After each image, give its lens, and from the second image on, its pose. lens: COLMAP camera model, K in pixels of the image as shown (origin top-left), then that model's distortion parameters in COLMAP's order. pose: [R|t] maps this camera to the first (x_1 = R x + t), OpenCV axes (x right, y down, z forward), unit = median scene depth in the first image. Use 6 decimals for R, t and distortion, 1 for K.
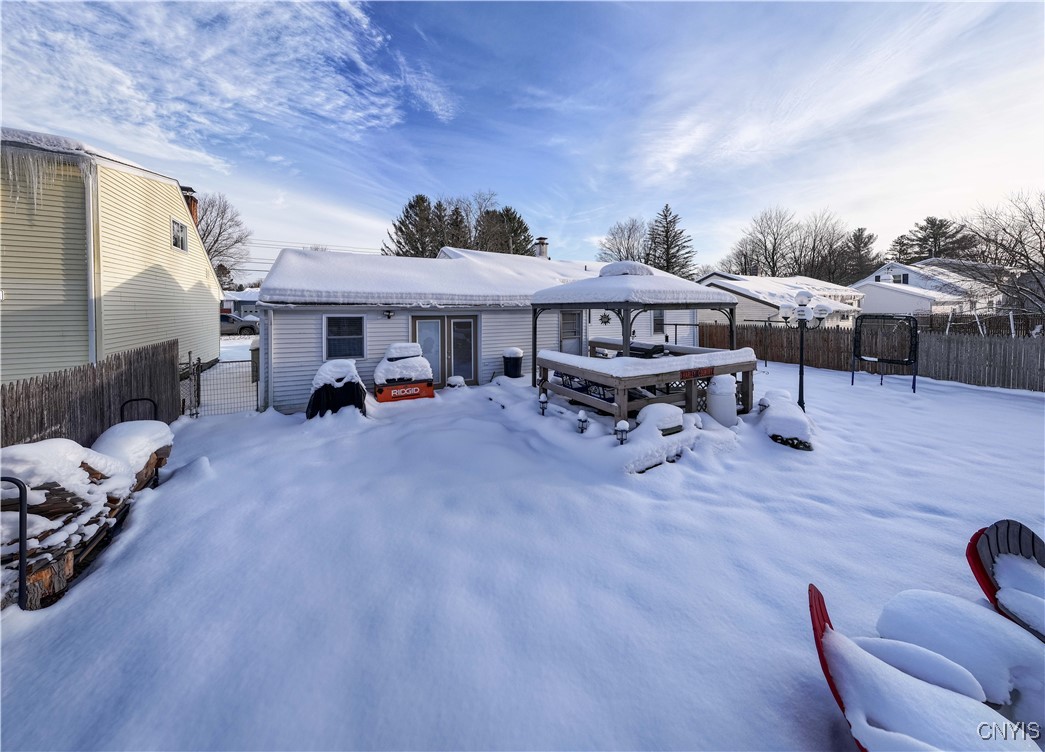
lens RADIAL K [[347.5, 0, 522.3], [0, 347.5, 318.0], [0, 0, 1]] dist [0.000567, -0.000076]
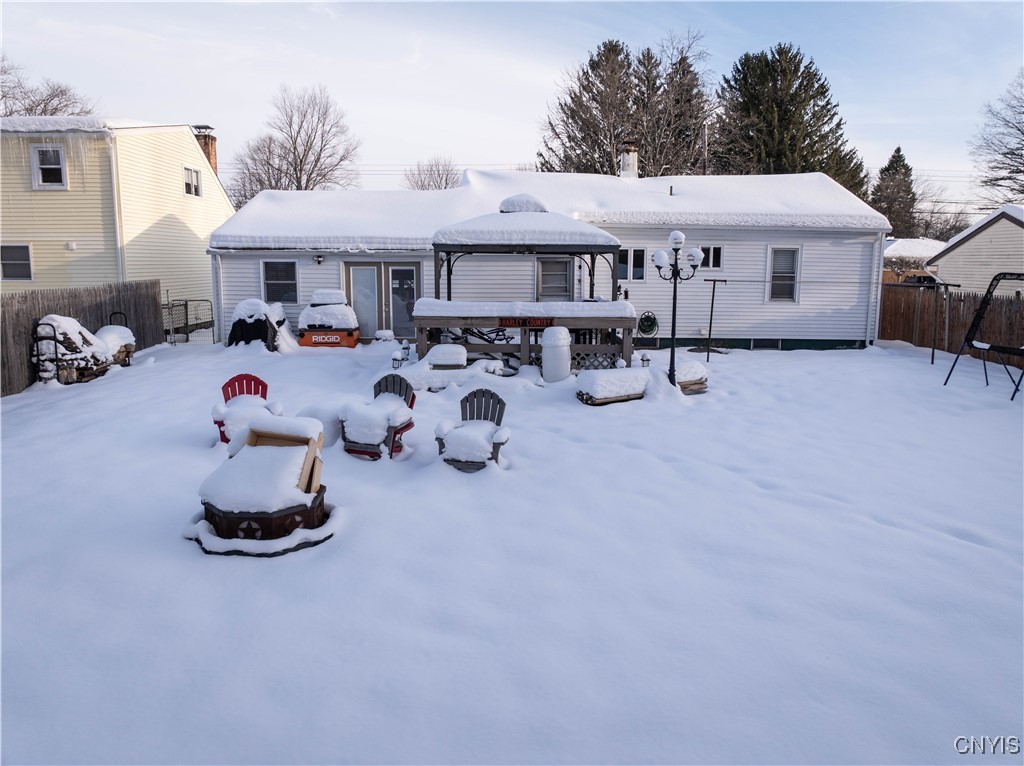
lens RADIAL K [[720.5, 0, 516.6], [0, 720.5, 384.0], [0, 0, 1]] dist [-0.032798, -0.001868]
pose [[0.879755, 0.079970, -0.468654, 1.092162], [-0.015515, 0.990056, 0.139816, 0.045017], [0.475175, -0.115733, 0.872247, -0.528157]]
